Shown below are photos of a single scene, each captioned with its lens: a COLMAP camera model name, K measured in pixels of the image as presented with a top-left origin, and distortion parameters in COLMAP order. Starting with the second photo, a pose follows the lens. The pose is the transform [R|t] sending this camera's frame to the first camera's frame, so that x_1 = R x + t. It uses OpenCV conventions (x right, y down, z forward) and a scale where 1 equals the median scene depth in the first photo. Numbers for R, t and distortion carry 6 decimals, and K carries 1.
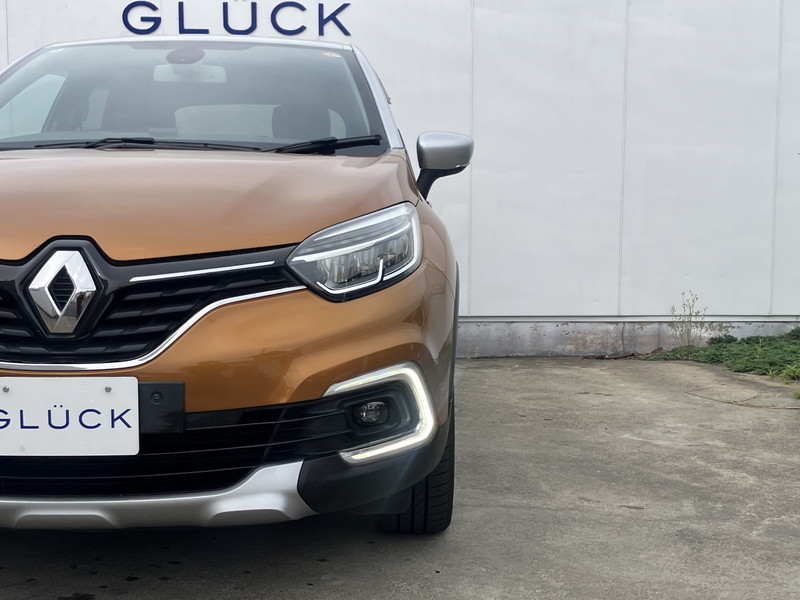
lens RADIAL K [[1127.3, 0, 392.2], [0, 1127.3, 295.6], [0, 0, 1]] dist [0.108469, 0.000000]
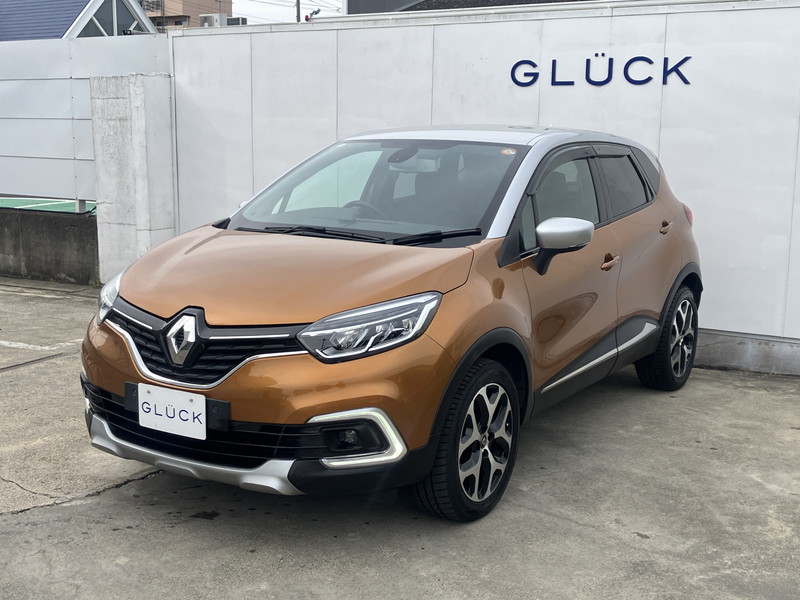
lens RADIAL K [[1032.6, 0, 395.4], [0, 1032.6, 296.3], [0, 0, 1]] dist [0.036367, 0.000000]
pose [[0.850394, 0.095440, -0.517417, 0.596564], [-0.067577, 0.995078, 0.072480, -0.154128], [0.521788, -0.026671, 0.852658, -0.130944]]
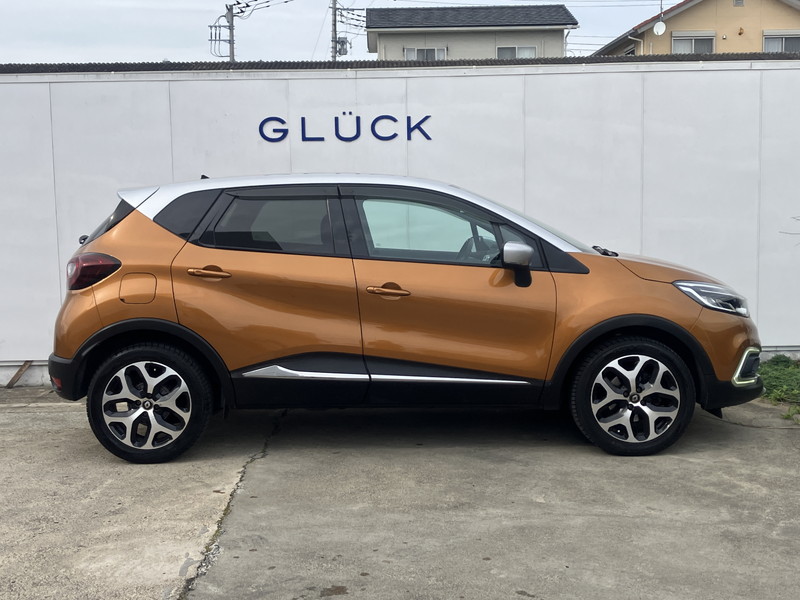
lens RADIAL K [[952.1, 0, 398.7], [0, 952.1, 296.9], [0, 0, 1]] dist [0.094744, 0.000000]
pose [[0.999840, -0.014934, -0.009813, -0.144624], [0.014903, 0.999884, -0.003198, -0.095800], [0.009860, 0.003051, 0.999947, -0.231600]]
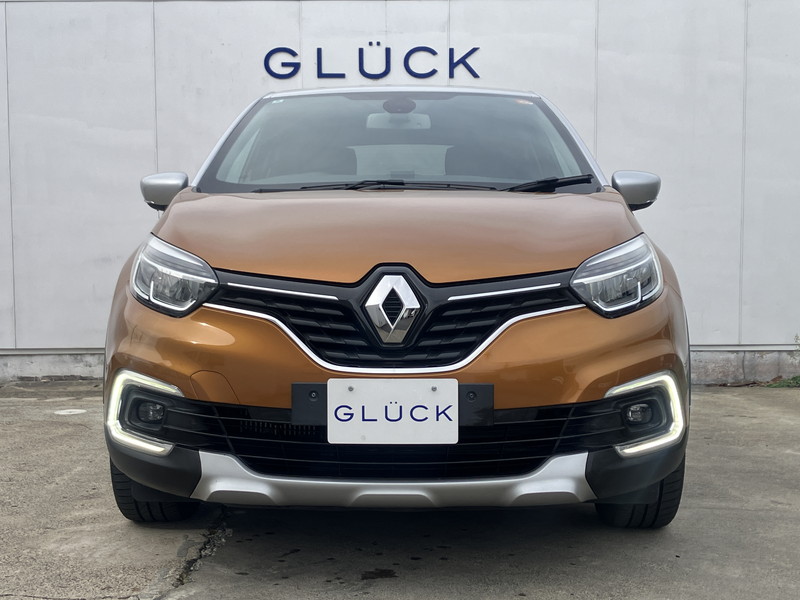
lens RADIAL K [[1174.4, 0, 405.0], [0, 1174.4, 296.4], [0, 0, 1]] dist [0.096153, 0.000000]
pose [[0.999841, -0.003085, -0.017549, -0.189178], [0.002513, 0.999468, -0.032520, 0.017781], [0.017640, 0.032471, 0.999317, -0.184007]]
